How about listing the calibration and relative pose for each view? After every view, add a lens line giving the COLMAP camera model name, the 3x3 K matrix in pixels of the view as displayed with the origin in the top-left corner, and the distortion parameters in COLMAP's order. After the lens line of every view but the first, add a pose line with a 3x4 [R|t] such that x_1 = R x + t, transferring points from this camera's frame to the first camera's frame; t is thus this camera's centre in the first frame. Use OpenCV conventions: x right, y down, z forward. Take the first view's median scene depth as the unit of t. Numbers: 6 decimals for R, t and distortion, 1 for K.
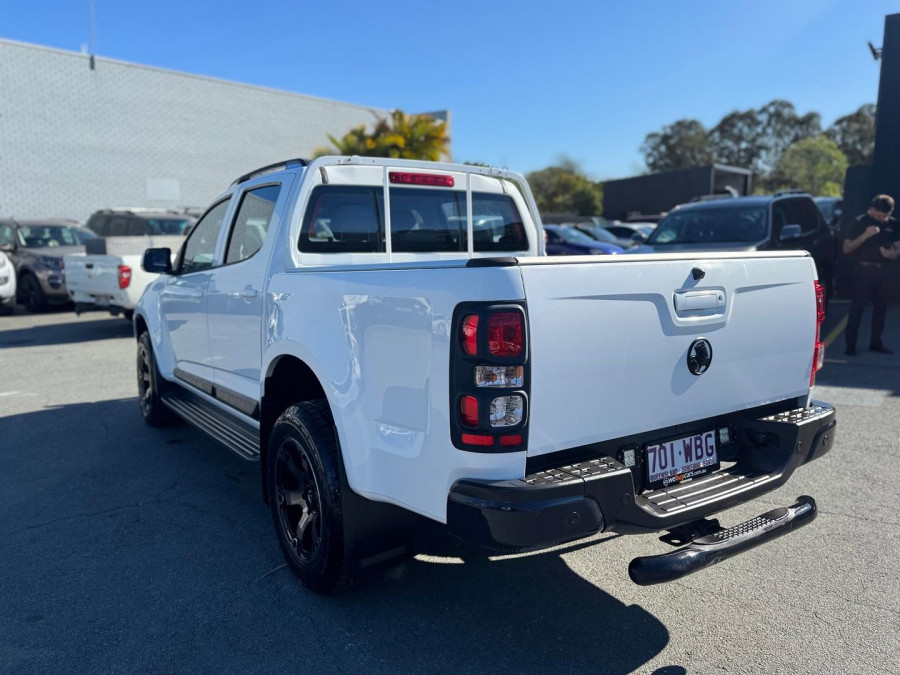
lens RADIAL K [[658.2, 0, 450.0], [0, 658.2, 337.5], [0, 0, 1]] dist [0.095006, -0.152481]
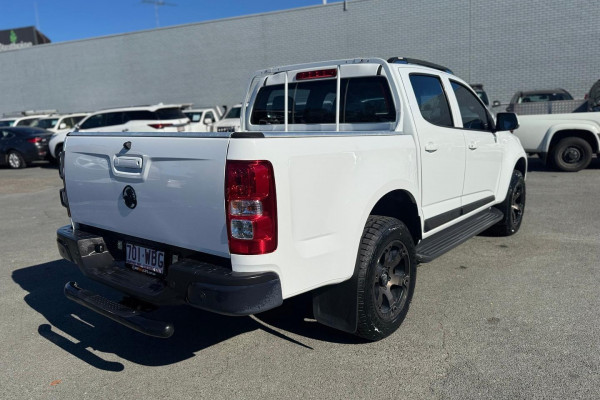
lens RADIAL K [[444.7, 0, 300.0], [0, 444.7, 200.0], [0, 0, 1]] dist [0.029633, -0.002380]
pose [[0.327577, 0.168367, -0.929702, 1.430930], [-0.097682, 0.984756, 0.143920, -0.151090], [0.939761, 0.043671, 0.339030, 0.963976]]
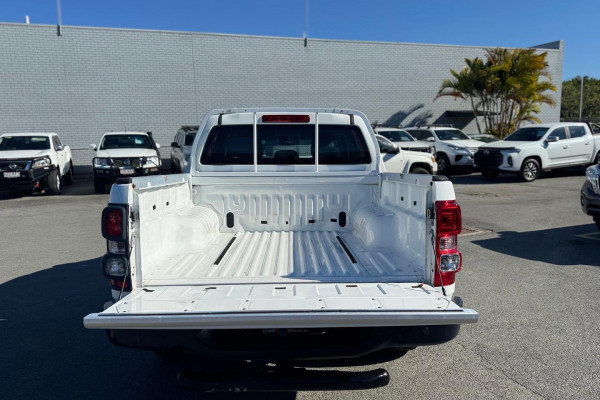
lens RADIAL K [[433.9, 0, 302.5], [0, 433.9, 205.2], [0, 0, 1]] dist [0.067893, -0.079682]
pose [[0.848365, 0.070560, -0.524689, 0.847470], [-0.070021, 0.997326, 0.020904, -0.084270], [0.524761, 0.019005, 0.851038, 0.203593]]
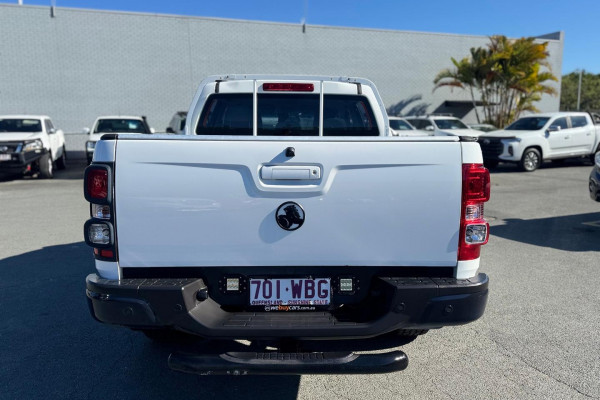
lens RADIAL K [[435.6, 0, 300.0], [0, 435.6, 200.0], [0, 0, 1]] dist [0.065845, -0.074199]
pose [[0.849806, 0.084161, -0.520333, 0.780152], [-0.080631, 0.996309, 0.029462, -0.027130], [0.520891, 0.016918, 0.853455, 0.275663]]
